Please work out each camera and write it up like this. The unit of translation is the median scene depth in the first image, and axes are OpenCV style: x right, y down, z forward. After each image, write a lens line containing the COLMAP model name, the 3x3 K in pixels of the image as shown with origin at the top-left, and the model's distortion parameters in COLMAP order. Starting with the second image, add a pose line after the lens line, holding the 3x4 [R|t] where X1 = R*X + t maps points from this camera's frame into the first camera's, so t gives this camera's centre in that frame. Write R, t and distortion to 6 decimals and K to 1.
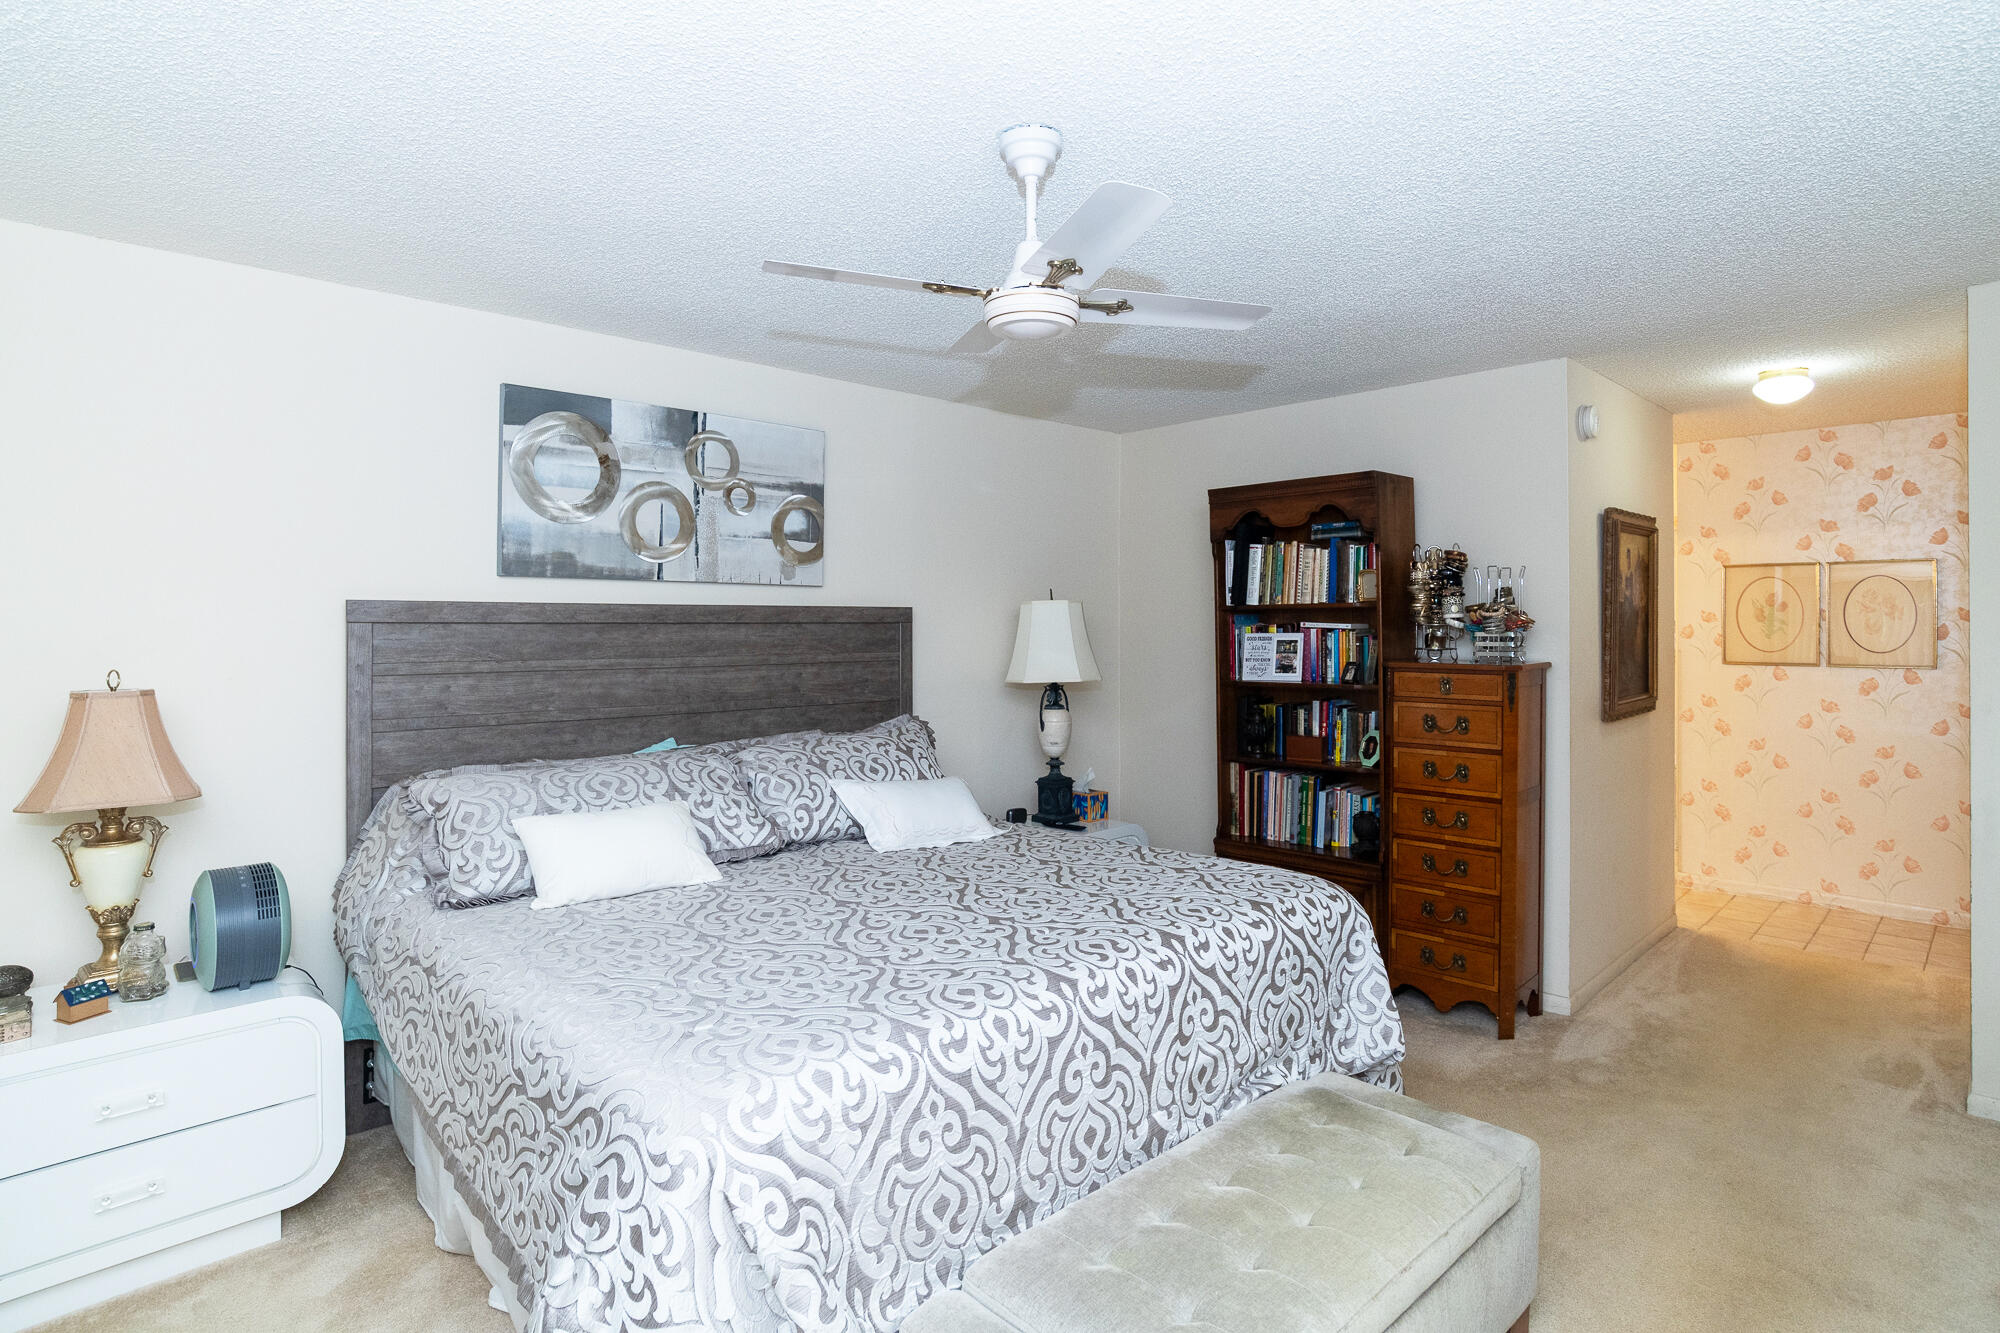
lens RADIAL K [[1035.2, 0, 1001.0], [0, 1035.2, 624.8], [0, 0, 1]] dist [0.001319, 0.000230]
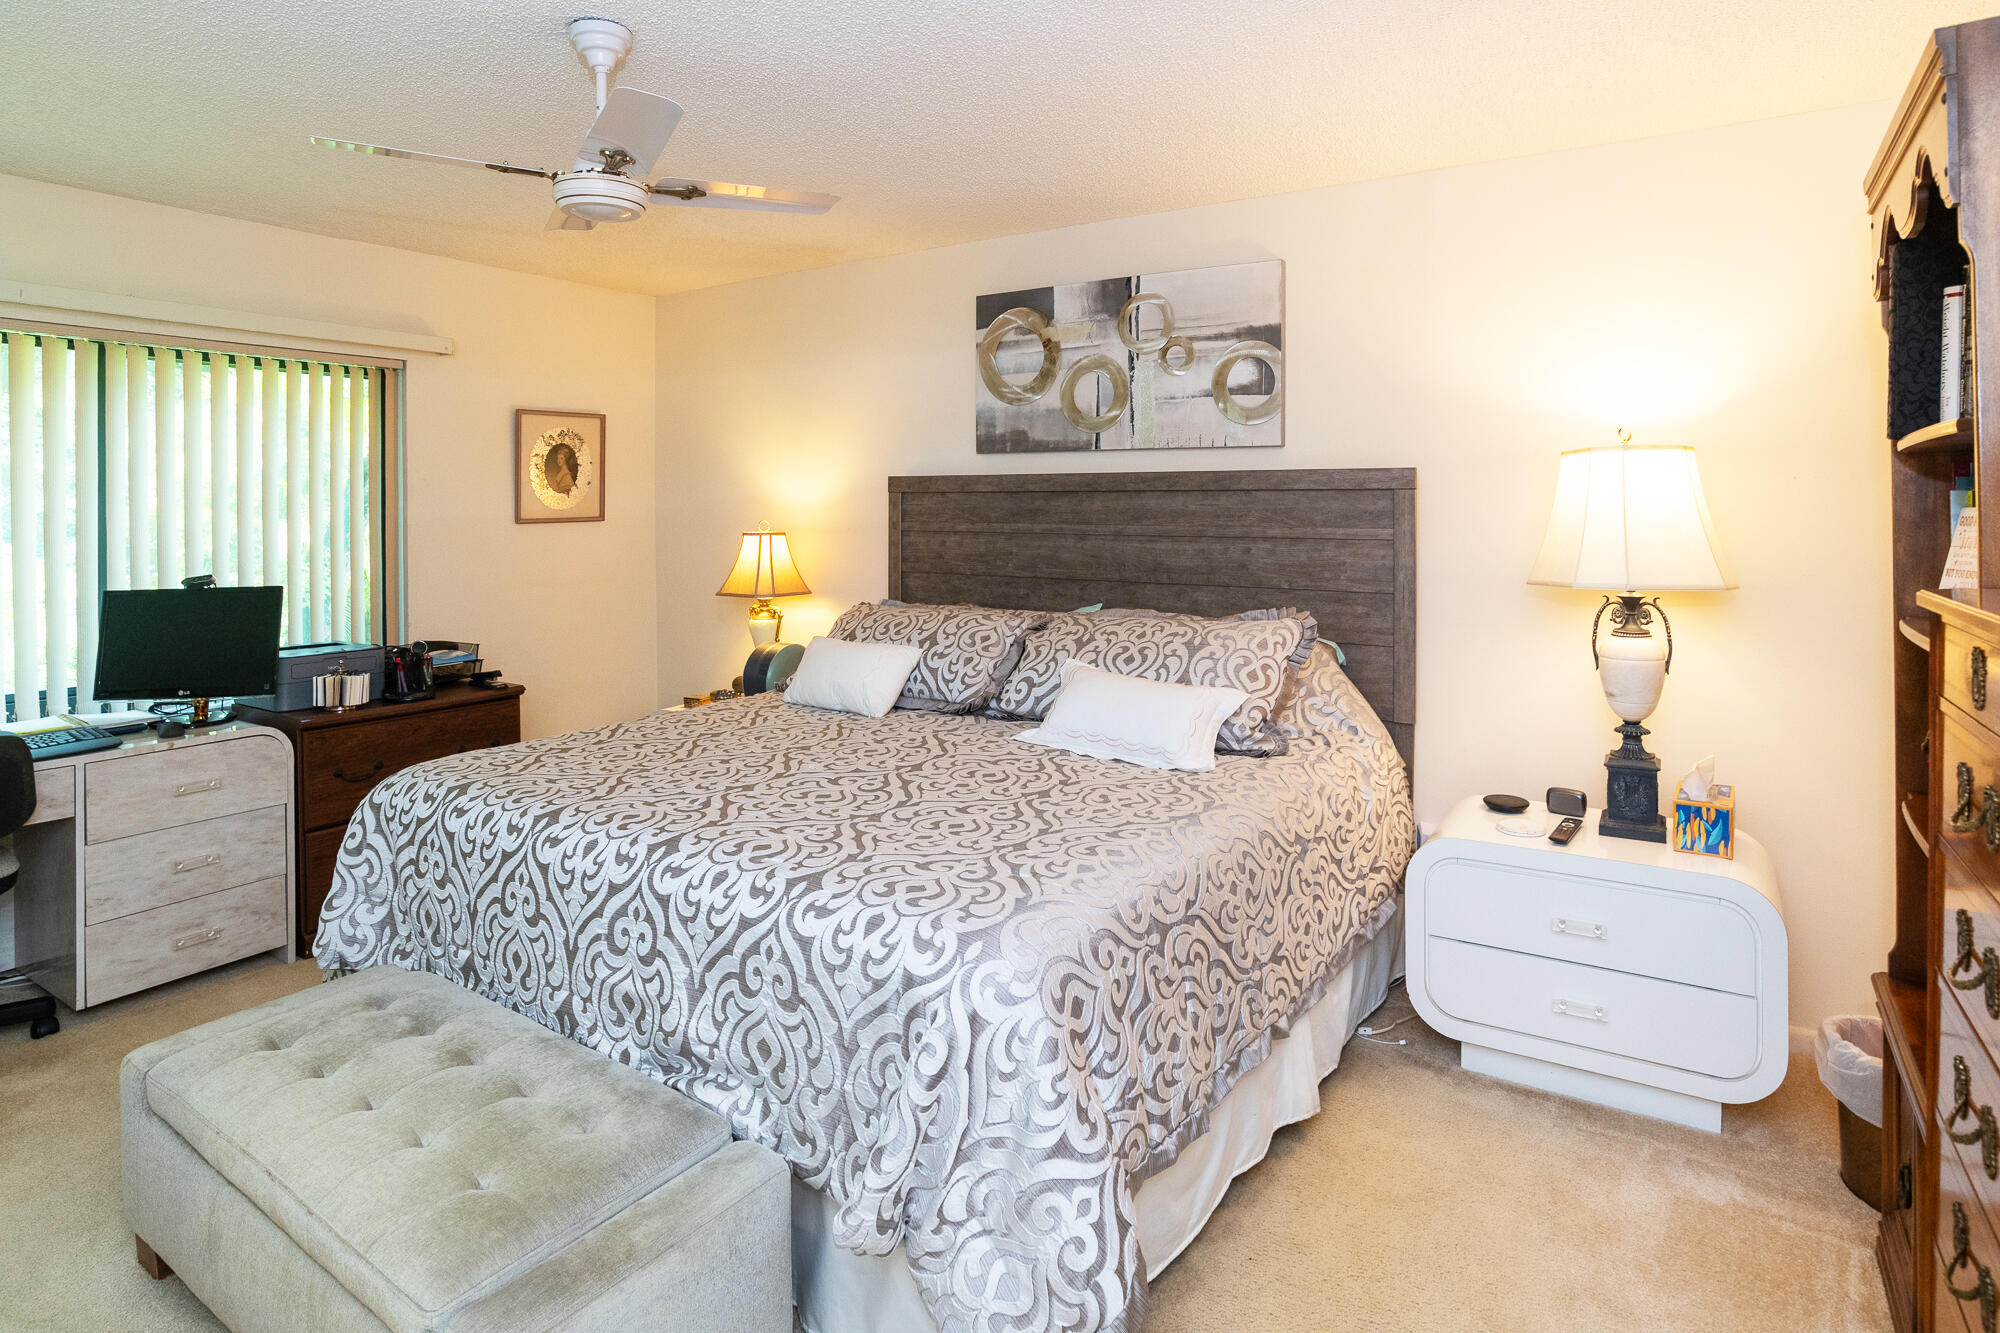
lens RADIAL K [[1109.9, 0, 1002.4], [0, 1109.9, 500.6], [0, 0, 1]] dist [0.001969, 0.000351]
pose [[0.234911, 0.006954, -0.971992, 0.728600], [0.004469, 0.999956, 0.008235, -0.001883], [0.972007, -0.006278, 0.234870, 0.652412]]
